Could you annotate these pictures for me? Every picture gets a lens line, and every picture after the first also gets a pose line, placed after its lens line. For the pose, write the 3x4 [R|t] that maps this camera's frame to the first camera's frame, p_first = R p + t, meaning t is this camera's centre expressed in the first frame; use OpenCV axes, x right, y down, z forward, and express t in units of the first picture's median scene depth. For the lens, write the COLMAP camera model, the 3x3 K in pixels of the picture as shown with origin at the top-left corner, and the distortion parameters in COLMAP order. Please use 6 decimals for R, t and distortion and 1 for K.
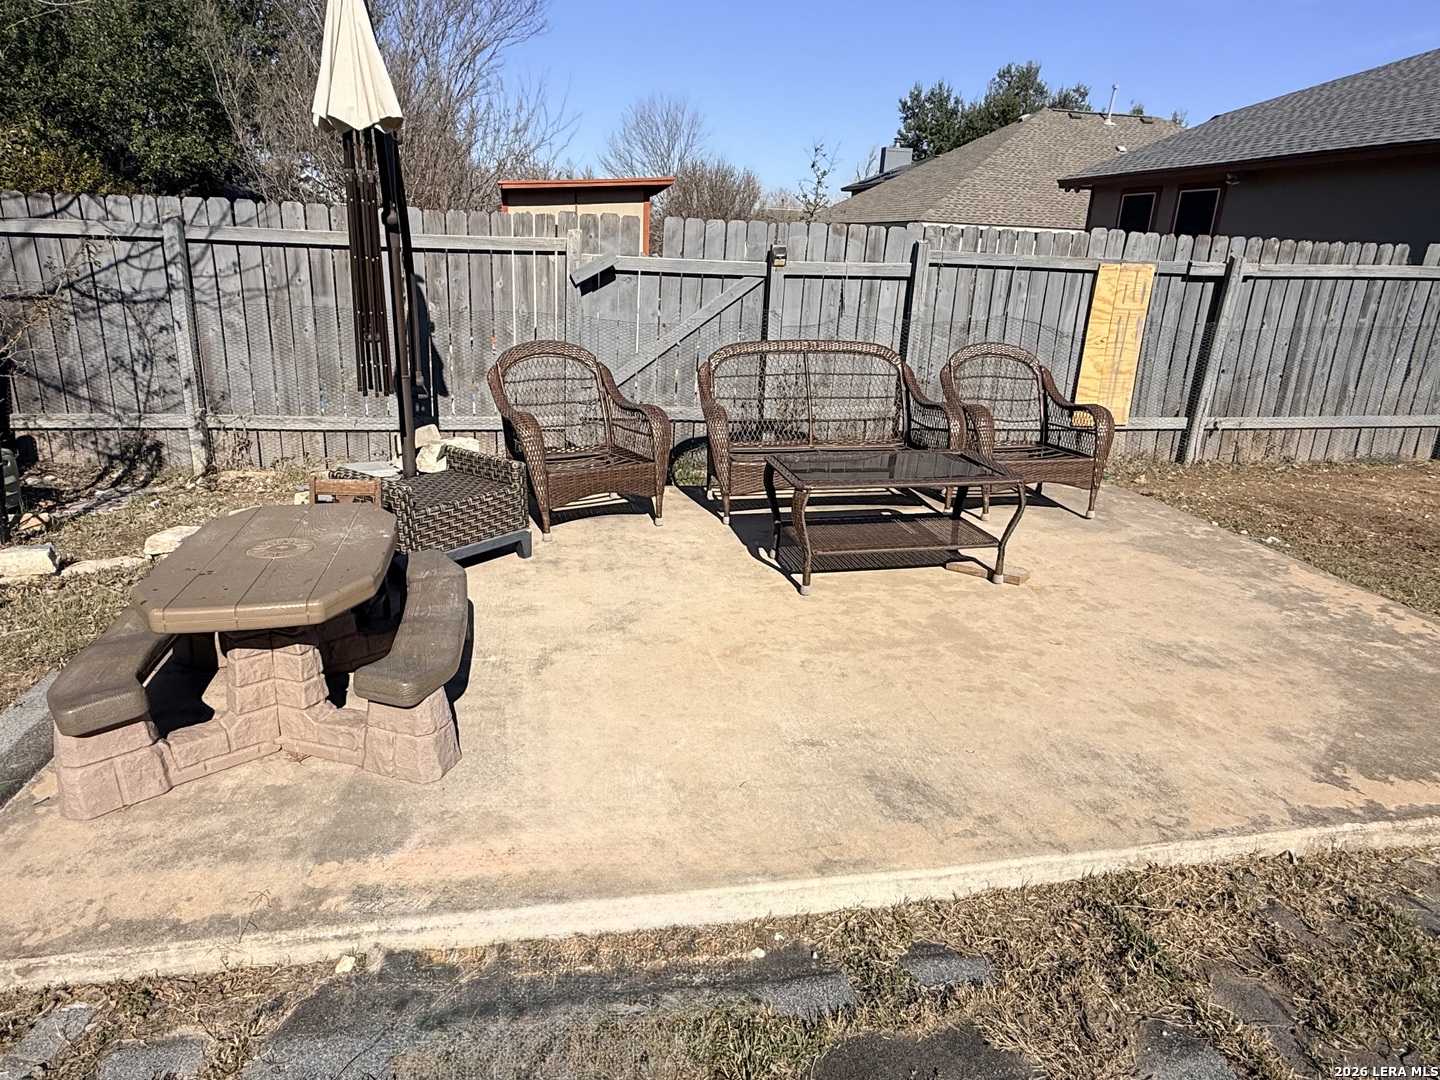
lens RADIAL K [[864.4, 0, 720.0], [0, 864.4, 540.0], [0, 0, 1]] dist [0.006124, 0.001016]
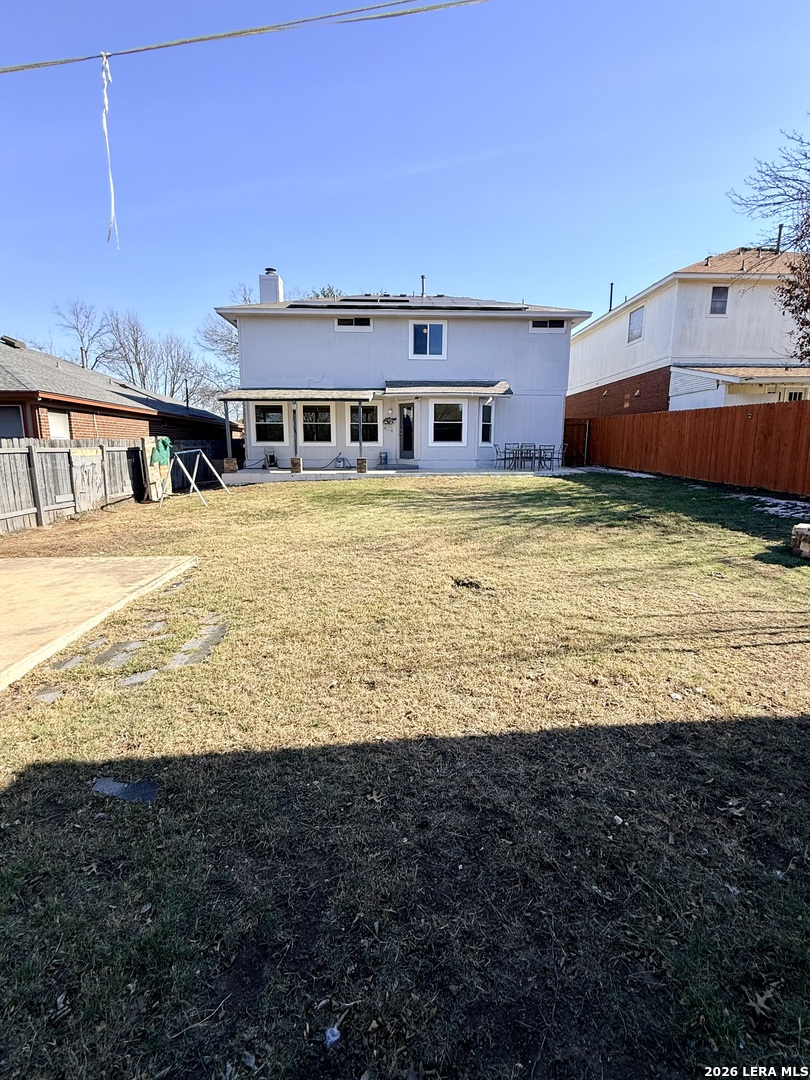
lens RADIAL K [[501.0, 0, 405.0], [0, 501.0, 540.0], [0, 0, 1]] dist [-0.001257, -0.000233]
pose [[0.134430, -0.221607, 0.965826, -1.130748], [0.332967, 0.928103, 0.166607, 0.143565], [-0.933307, 0.299191, 0.198552, -0.550754]]
